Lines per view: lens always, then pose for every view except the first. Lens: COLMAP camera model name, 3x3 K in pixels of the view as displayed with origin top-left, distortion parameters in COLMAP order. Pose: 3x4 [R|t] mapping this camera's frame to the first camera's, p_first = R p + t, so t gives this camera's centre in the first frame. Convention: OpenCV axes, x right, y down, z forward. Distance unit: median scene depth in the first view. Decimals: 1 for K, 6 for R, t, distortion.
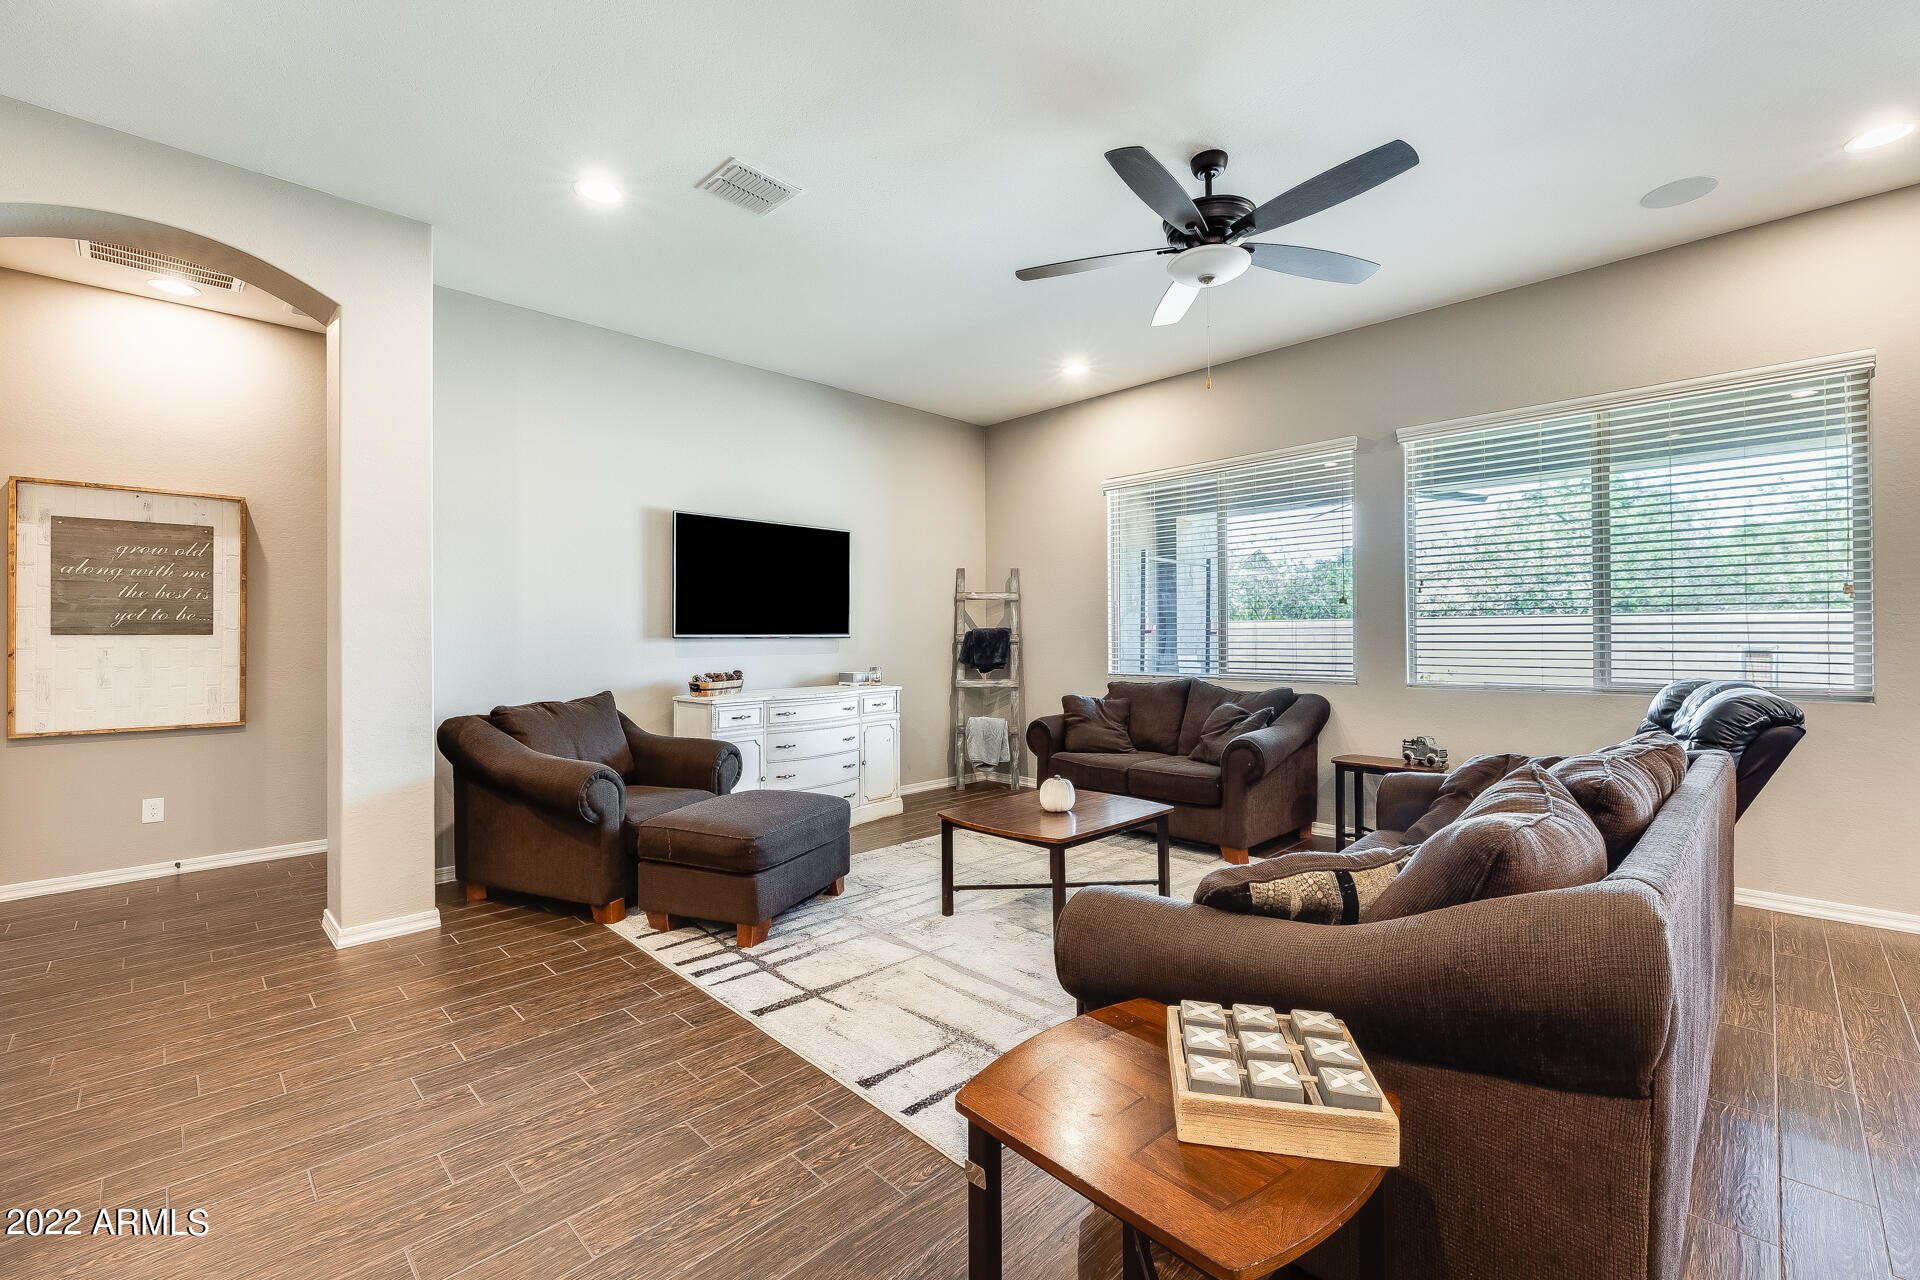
lens RADIAL K [[819.4, 0, 958.0], [0, 819.4, 631.5], [0, 0, 1]] dist [0.094455, -0.047177]
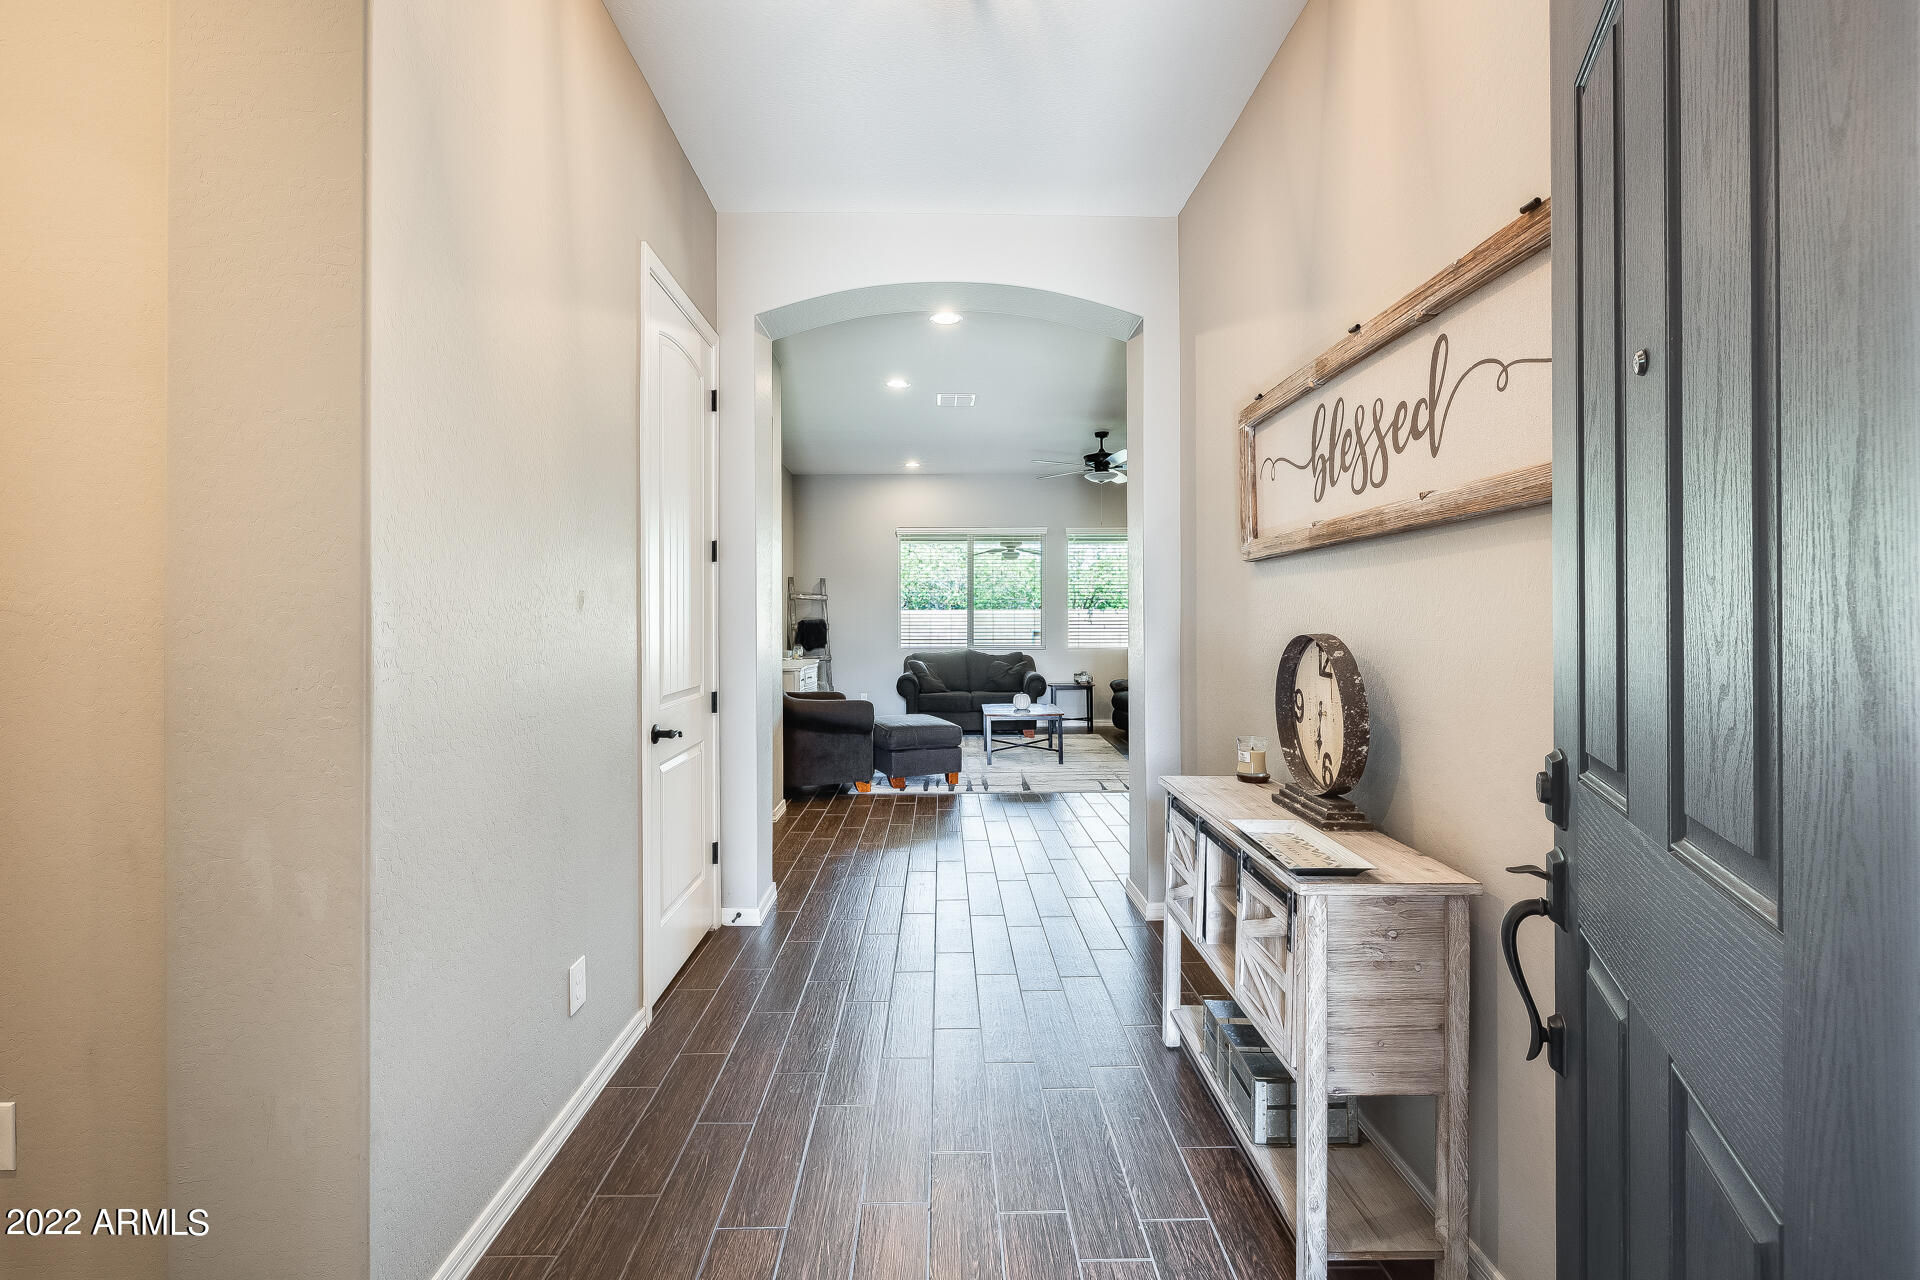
lens RADIAL K [[819.4, 0, 958.0], [0, 819.4, 631.5], [0, 0, 1]] dist [0.094455, -0.047177]
pose [[0.672048, -0.010632, 0.740431, -0.850597], [-0.004523, 0.999819, 0.018461, -0.010372], [-0.740494, -0.015756, 0.671878, -0.149485]]
